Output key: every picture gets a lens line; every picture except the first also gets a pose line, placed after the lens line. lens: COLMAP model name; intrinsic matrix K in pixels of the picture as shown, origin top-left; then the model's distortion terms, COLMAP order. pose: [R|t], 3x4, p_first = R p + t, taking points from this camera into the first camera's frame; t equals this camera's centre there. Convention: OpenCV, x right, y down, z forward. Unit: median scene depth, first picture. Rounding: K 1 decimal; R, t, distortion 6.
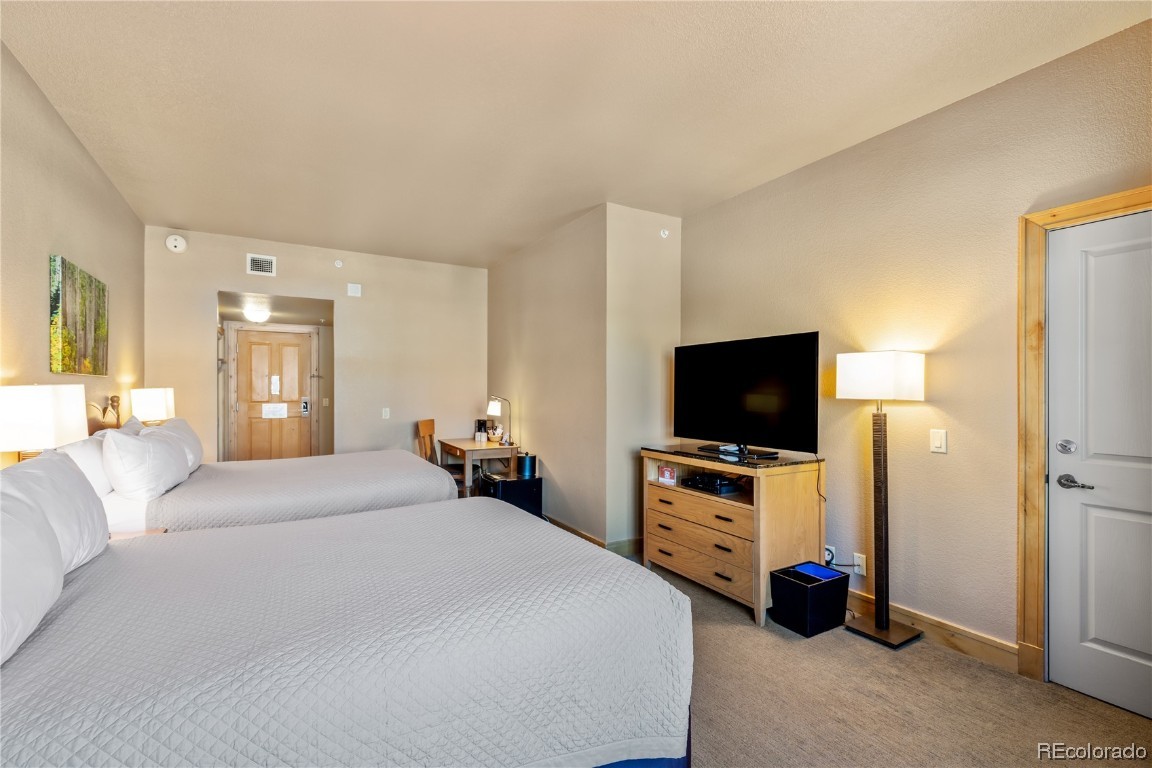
lens RADIAL K [[518.2, 0, 577.1], [0, 518.2, 389.0], [0, 0, 1]] dist [0.004141, -0.000595]
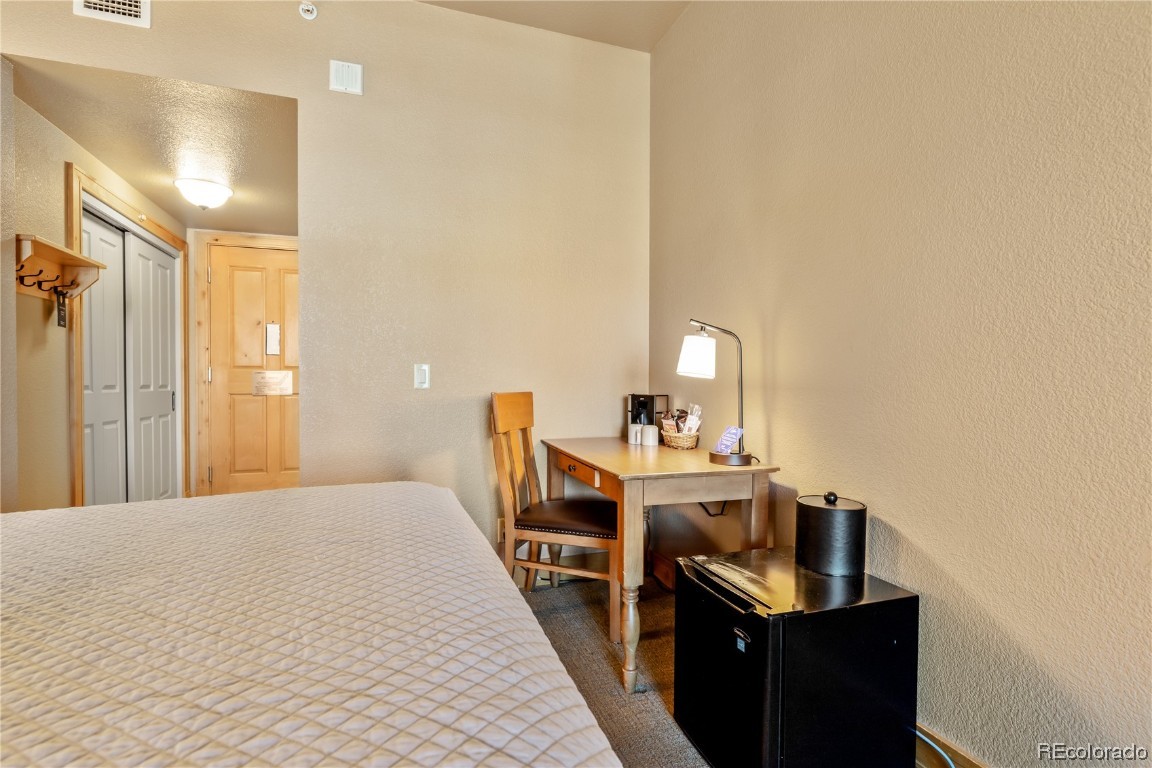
lens RADIAL K [[548.4, 0, 573.1], [0, 548.4, 381.8], [0, 0, 1]] dist [-0.003616, 0.000860]
pose [[0.979927, -0.001239, -0.199355, -0.156270], [0.002221, 0.999986, 0.004702, 0.048826], [0.199346, -0.005051, 0.979916, 0.577599]]
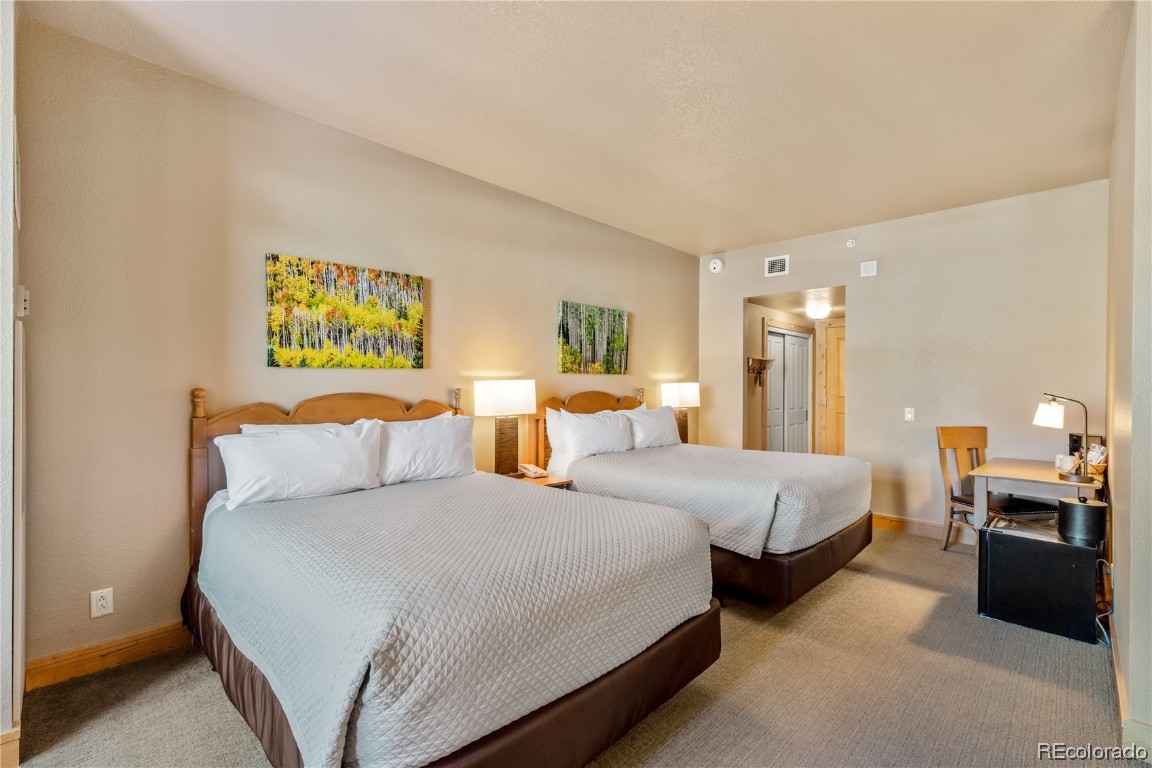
lens RADIAL K [[518.2, 0, 565.0], [0, 518.2, 387.3], [0, 0, 1]] dist [0.004141, -0.000595]
pose [[0.254747, 0.005197, -0.966994, 0.263040], [-0.002416, 0.999986, 0.004738, 0.002585], [0.967005, 0.001130, 0.254756, 0.280443]]
